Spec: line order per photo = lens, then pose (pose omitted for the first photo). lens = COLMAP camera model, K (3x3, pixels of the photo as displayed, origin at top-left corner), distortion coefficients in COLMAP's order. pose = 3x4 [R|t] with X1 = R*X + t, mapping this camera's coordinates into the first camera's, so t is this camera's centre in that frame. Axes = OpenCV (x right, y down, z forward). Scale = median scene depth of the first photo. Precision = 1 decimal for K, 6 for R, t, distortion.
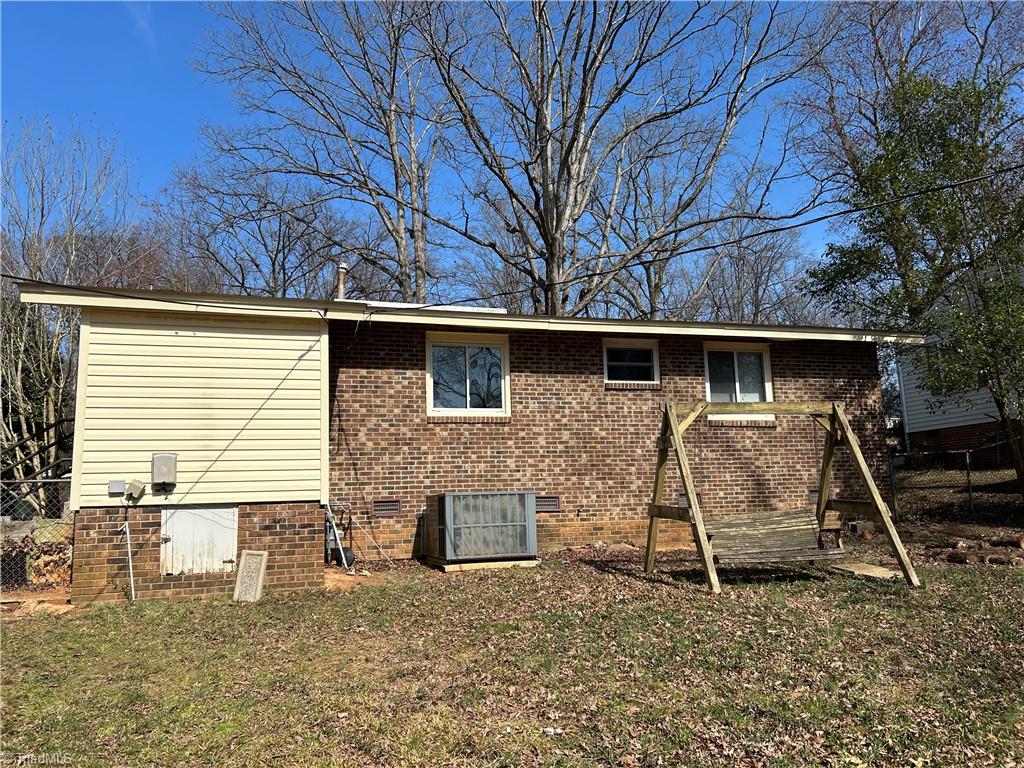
lens RADIAL K [[772.2, 0, 515.7], [0, 772.2, 386.4], [0, 0, 1]] dist [0.087310, -0.090360]
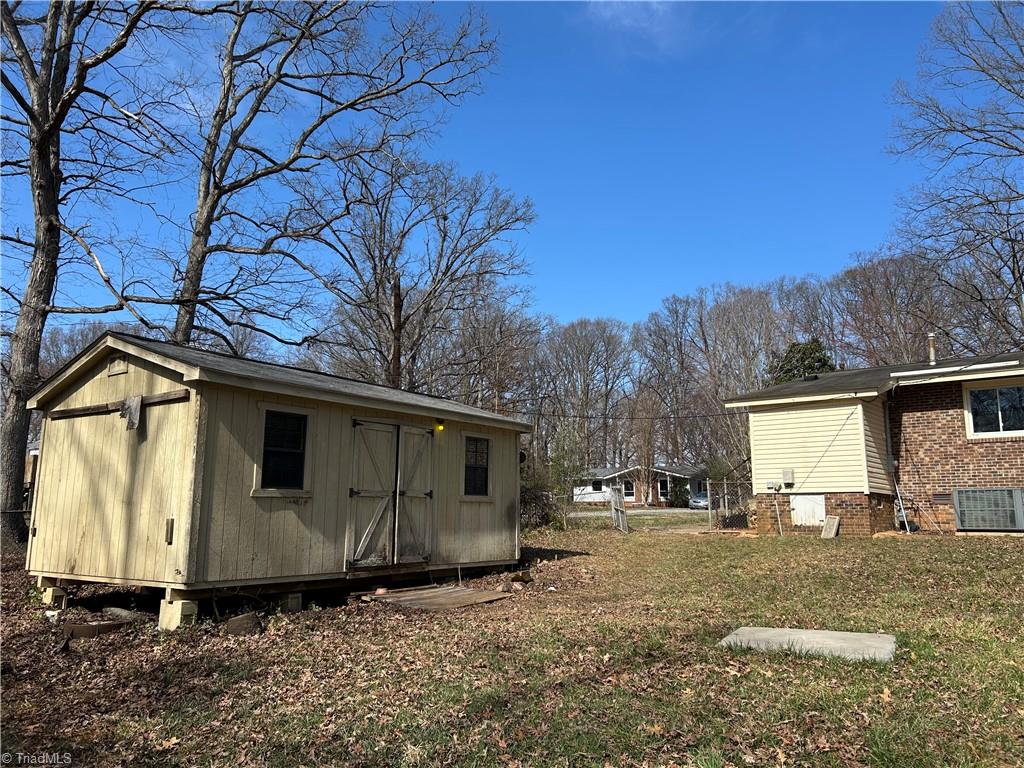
lens RADIAL K [[772.2, 0, 515.7], [0, 772.2, 386.4], [0, 0, 1]] dist [0.087310, -0.090360]
pose [[0.567035, -0.108480, -0.816519, 0.740525], [0.109905, 0.992390, -0.055522, -0.085647], [0.816328, -0.058256, 0.574643, -0.684862]]
